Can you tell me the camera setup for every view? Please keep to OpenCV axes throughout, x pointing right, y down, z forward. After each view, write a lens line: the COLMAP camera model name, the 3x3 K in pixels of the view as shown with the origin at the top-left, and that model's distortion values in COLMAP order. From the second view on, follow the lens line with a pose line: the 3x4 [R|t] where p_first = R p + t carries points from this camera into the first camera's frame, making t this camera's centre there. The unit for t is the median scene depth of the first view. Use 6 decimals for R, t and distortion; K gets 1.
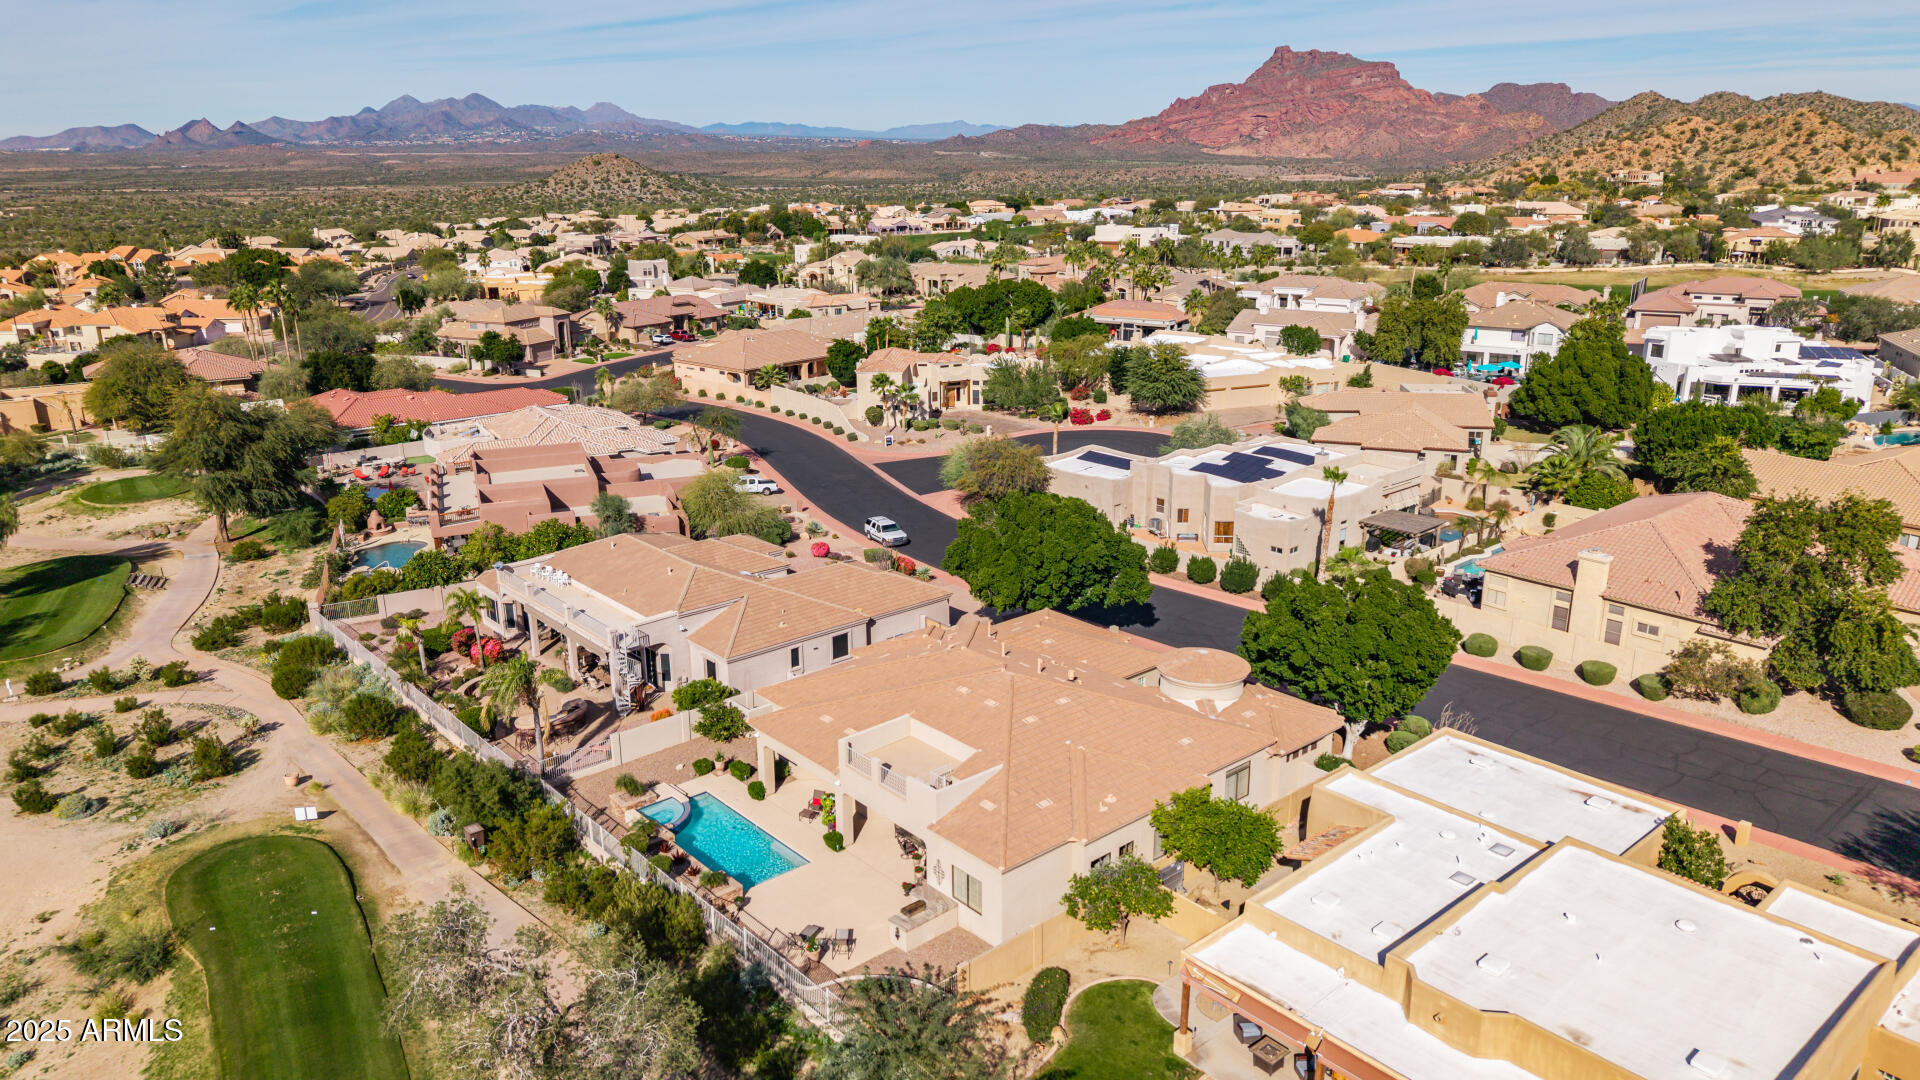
lens RADIAL K [[1285.2, 0, 960.0], [0, 1285.2, 540.0], [0, 0, 1]] dist [0.088545, -0.111656]
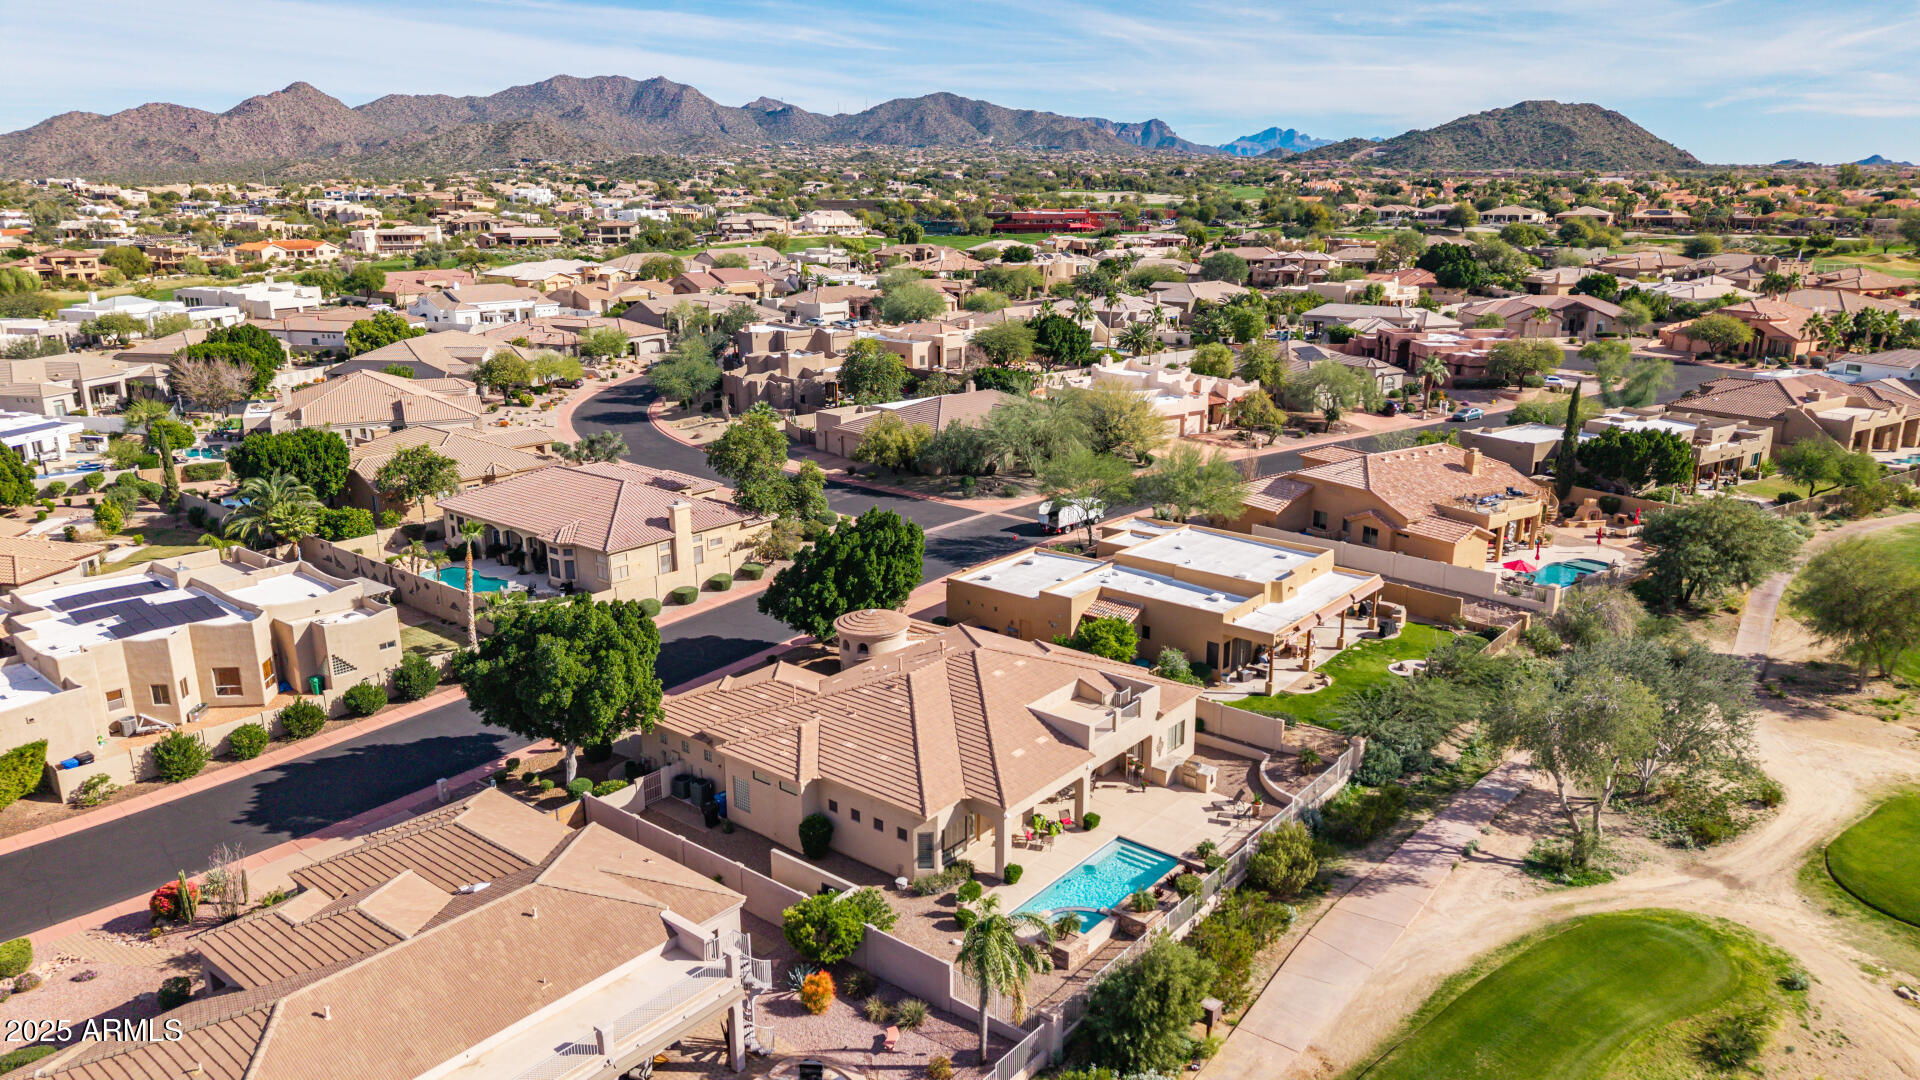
lens RADIAL K [[1285.2, 0, 960.0], [0, 1285.2, 540.0], [0, 0, 1]] dist [0.088545, -0.111656]
pose [[-0.181368, -0.256696, 0.949322, -0.954910], [0.274102, 0.913882, 0.299480, -0.302821], [-0.944444, 0.314527, -0.095388, 1.045402]]
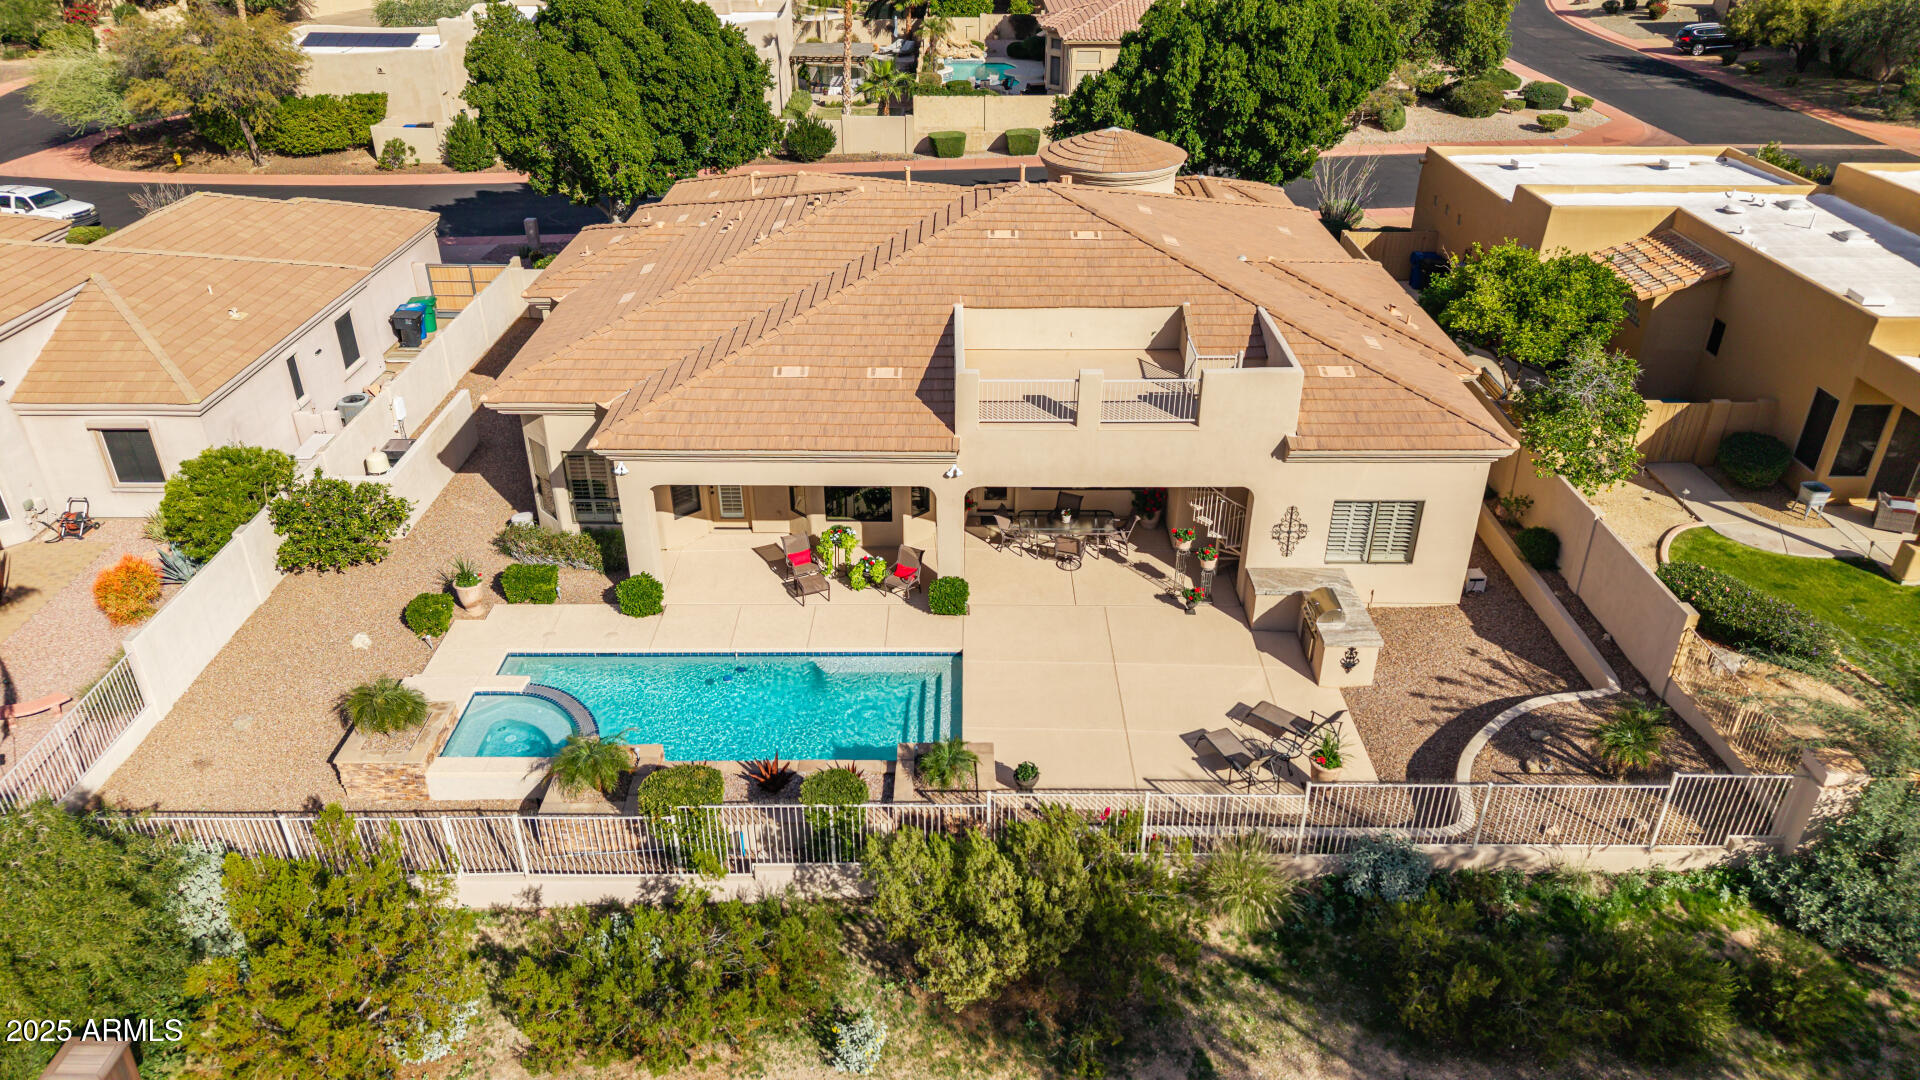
lens RADIAL K [[1285.2, 0, 960.0], [0, 1285.2, 540.0], [0, 0, 1]] dist [0.088545, -0.111656]
pose [[0.664285, -0.360615, 0.654739, -0.363642], [0.213259, 0.930956, 0.296381, 0.072012], [-0.716412, -0.057252, 0.695324, 0.629551]]
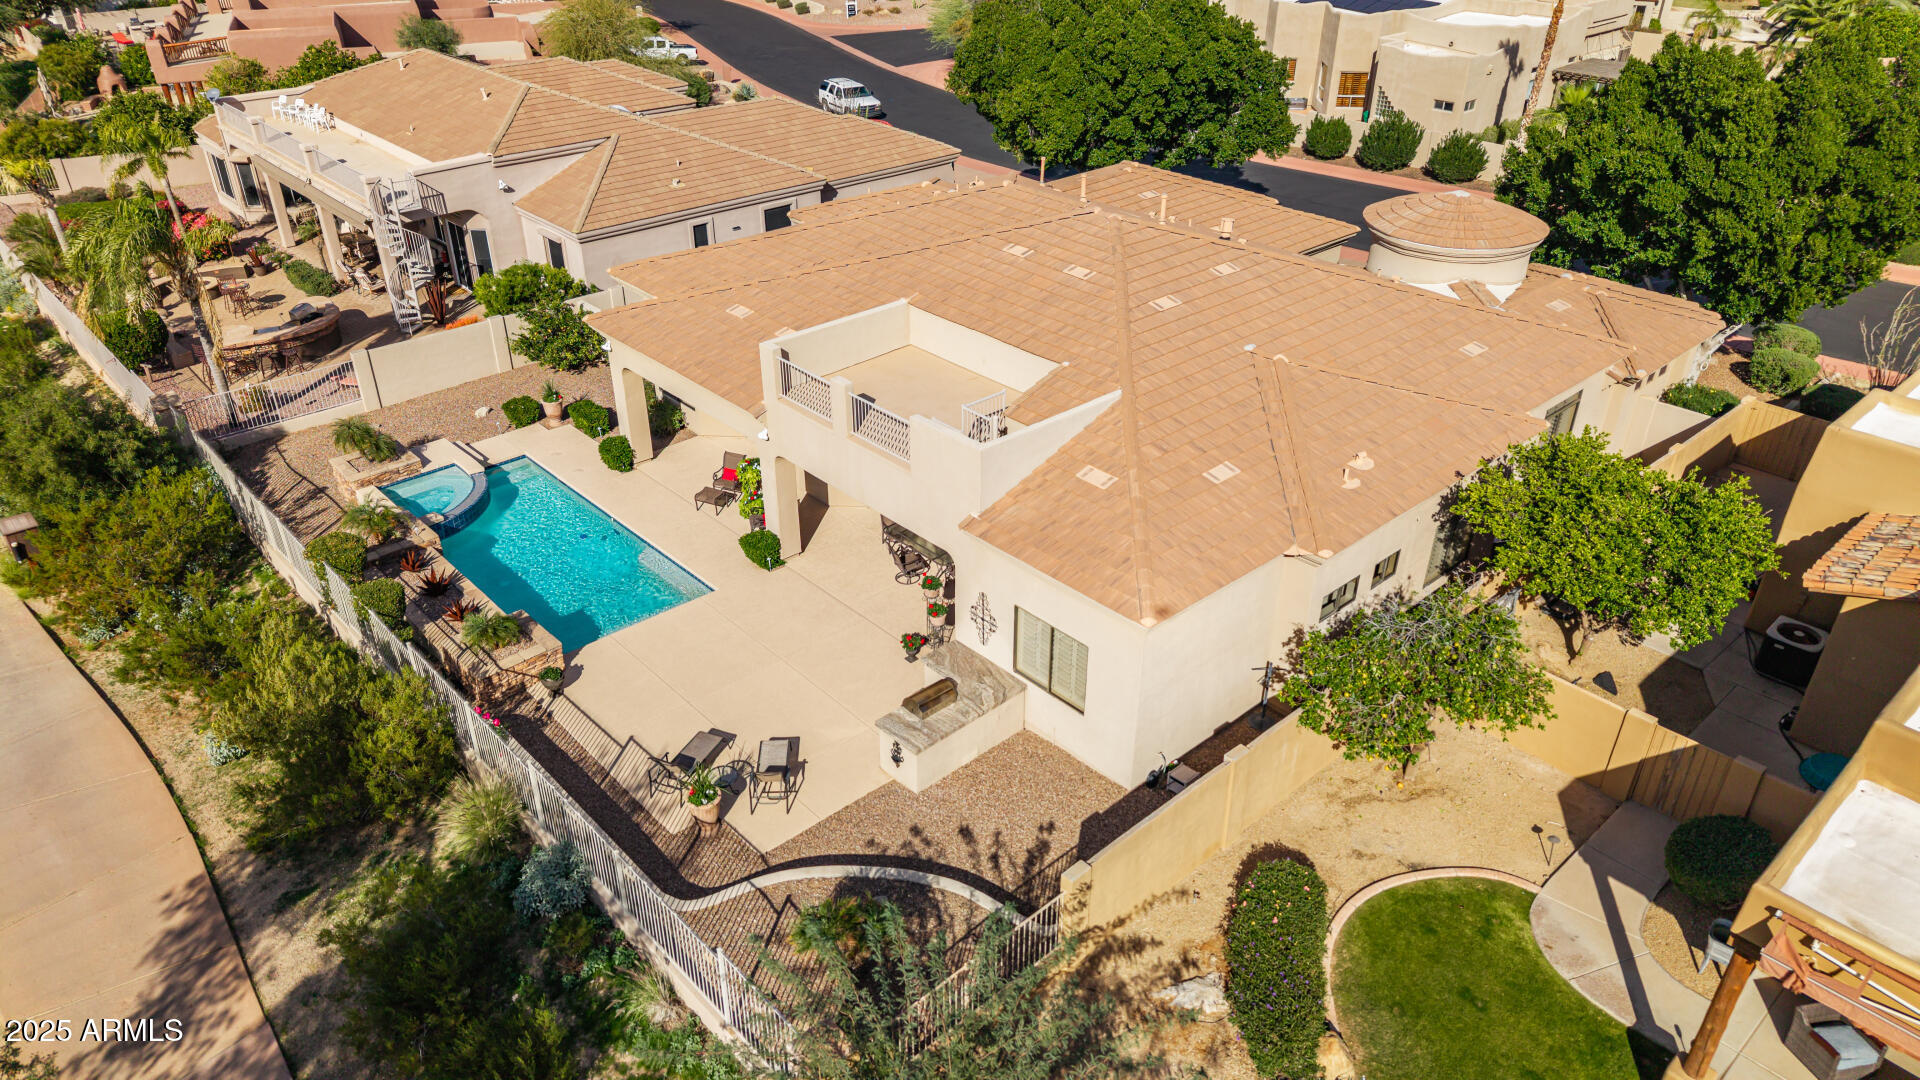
lens RADIAL K [[1285.2, 0, 960.0], [0, 1285.2, 540.0], [0, 0, 1]] dist [0.088545, -0.111656]
pose [[0.999657, -0.002345, 0.026076, -0.031137], [-0.003914, 0.971409, 0.237381, 0.102937], [-0.025888, -0.237401, 0.971067, 0.478179]]
